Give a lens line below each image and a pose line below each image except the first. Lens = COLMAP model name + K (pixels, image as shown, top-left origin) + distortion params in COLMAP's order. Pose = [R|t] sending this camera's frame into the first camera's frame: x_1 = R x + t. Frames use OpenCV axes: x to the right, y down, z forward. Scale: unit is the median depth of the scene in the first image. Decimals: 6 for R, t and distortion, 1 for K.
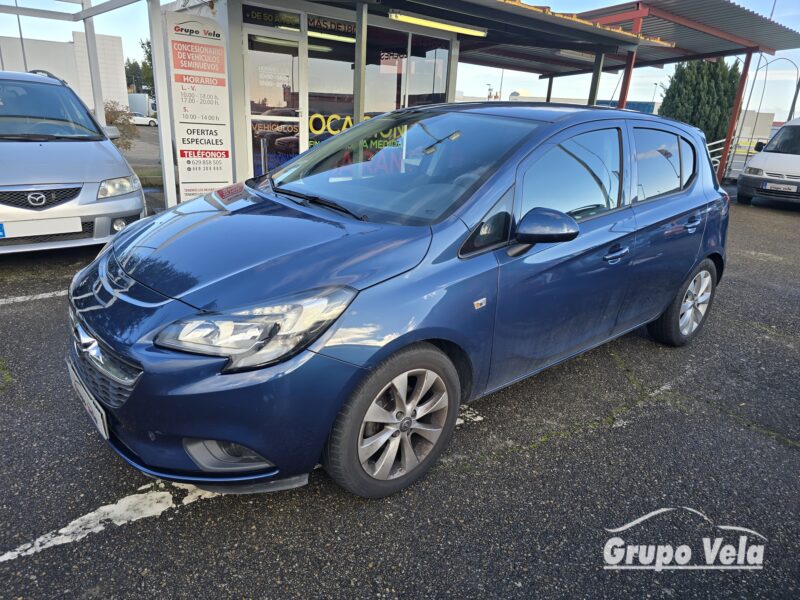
lens RADIAL K [[543.0, 0, 404.4], [0, 543.0, 302.3], [0, 0, 1]] dist [0.020413, -0.004954]
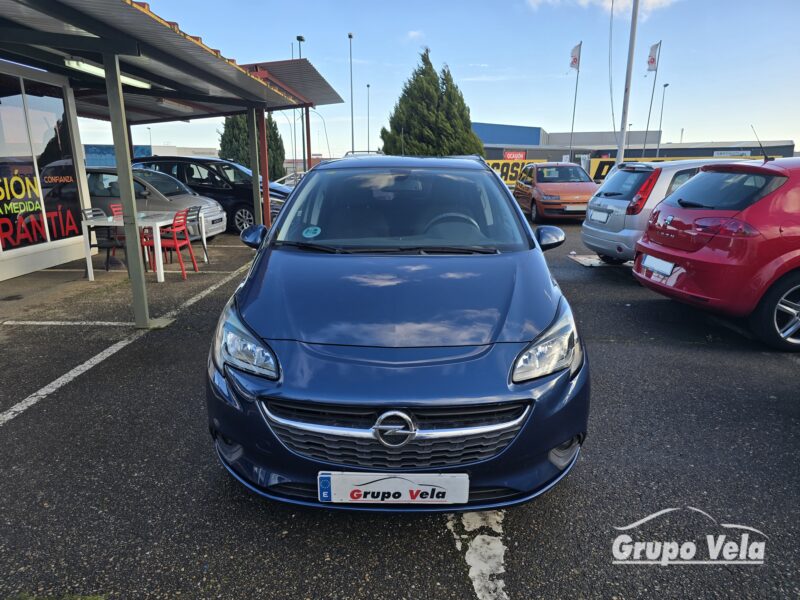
lens RADIAL K [[522.8, 0, 400.0], [0, 522.8, 300.0], [0, 0, 1]] dist [-0.004862, -0.001891]
pose [[0.670077, -0.234510, 0.704274, -0.247424], [0.276682, 0.959317, 0.056188, -0.040779], [-0.688799, 0.157210, 0.707702, 0.069324]]
